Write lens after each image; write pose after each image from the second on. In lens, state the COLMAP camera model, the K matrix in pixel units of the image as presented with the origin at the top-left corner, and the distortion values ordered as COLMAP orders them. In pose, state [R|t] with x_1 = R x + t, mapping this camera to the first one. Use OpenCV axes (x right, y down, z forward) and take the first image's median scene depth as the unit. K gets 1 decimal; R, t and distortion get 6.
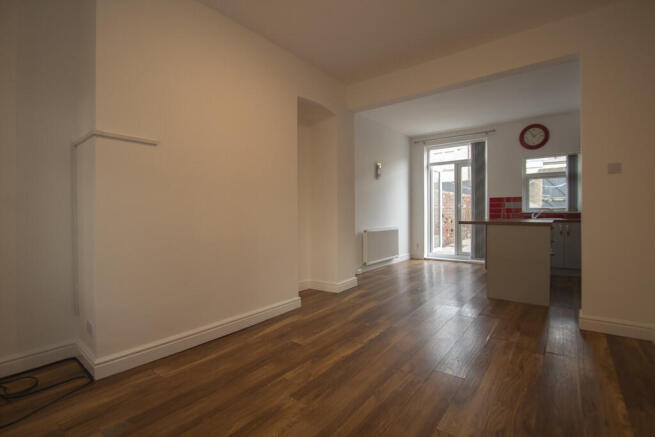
lens RADIAL K [[308.2, 0, 337.6], [0, 308.2, 216.2], [0, 0, 1]] dist [-0.002479, -0.001066]
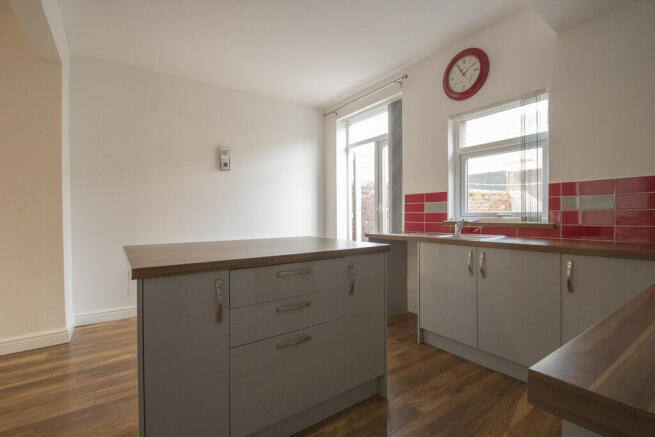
lens RADIAL K [[308.2, 0, 337.6], [0, 308.2, 216.2], [0, 0, 1]] dist [-0.002479, -0.001066]
pose [[0.953691, -0.002089, -0.300782, 0.554467], [0.002607, 0.999996, 0.001319, -0.020743], [0.300778, -0.002041, 0.953692, 0.416915]]
